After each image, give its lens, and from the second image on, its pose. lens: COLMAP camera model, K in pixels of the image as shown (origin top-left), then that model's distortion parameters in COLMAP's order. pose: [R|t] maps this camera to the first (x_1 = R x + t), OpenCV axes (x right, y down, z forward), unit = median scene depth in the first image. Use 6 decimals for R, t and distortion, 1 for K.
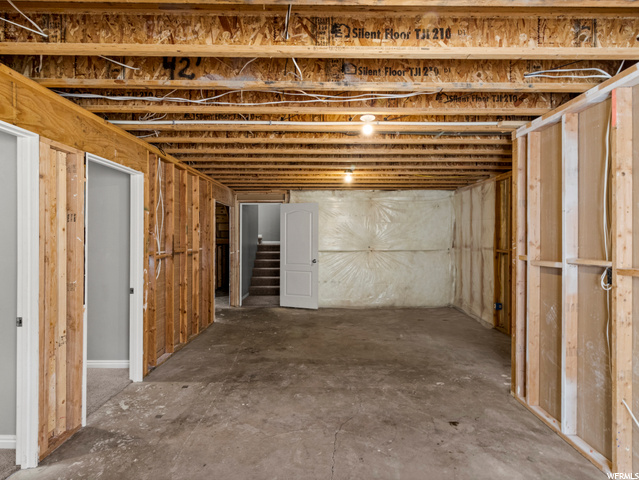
lens RADIAL K [[335.6, 0, 325.1], [0, 335.6, 239.3], [0, 0, 1]] dist [0.003210, 0.001104]
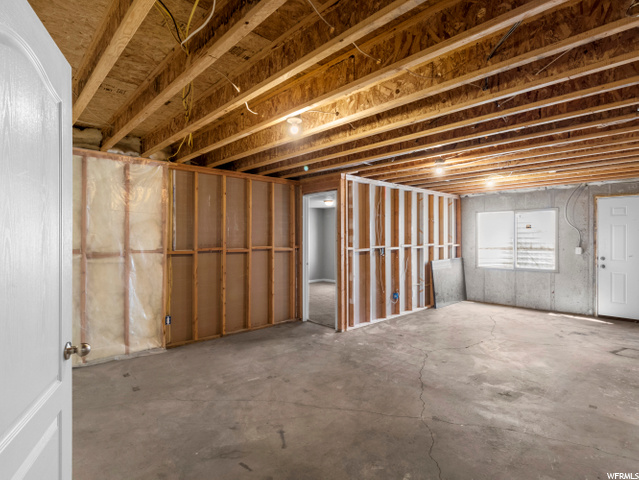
lens RADIAL K [[335.6, 0, 320.7], [0, 335.6, 239.0], [0, 0, 1]] dist [0.003210, 0.001104]
pose [[-0.673911, 0.000531, 0.738812, -0.520326], [0.002054, 0.999997, 0.001155, -0.003691], [-0.738809, 0.002296, -0.673911, 1.881828]]
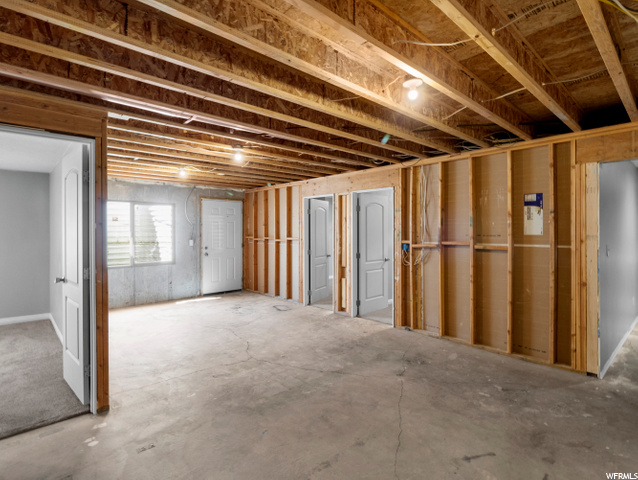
lens RADIAL K [[335.1, 0, 323.7], [0, 335.1, 230.4], [0, 0, 1]] dist [0.003210, 0.001104]
pose [[-0.737251, 0.002829, -0.675613, 0.631846], [0.003455, 0.999994, 0.000418, -0.009549], [0.675610, -0.002025, -0.737257, 1.743005]]
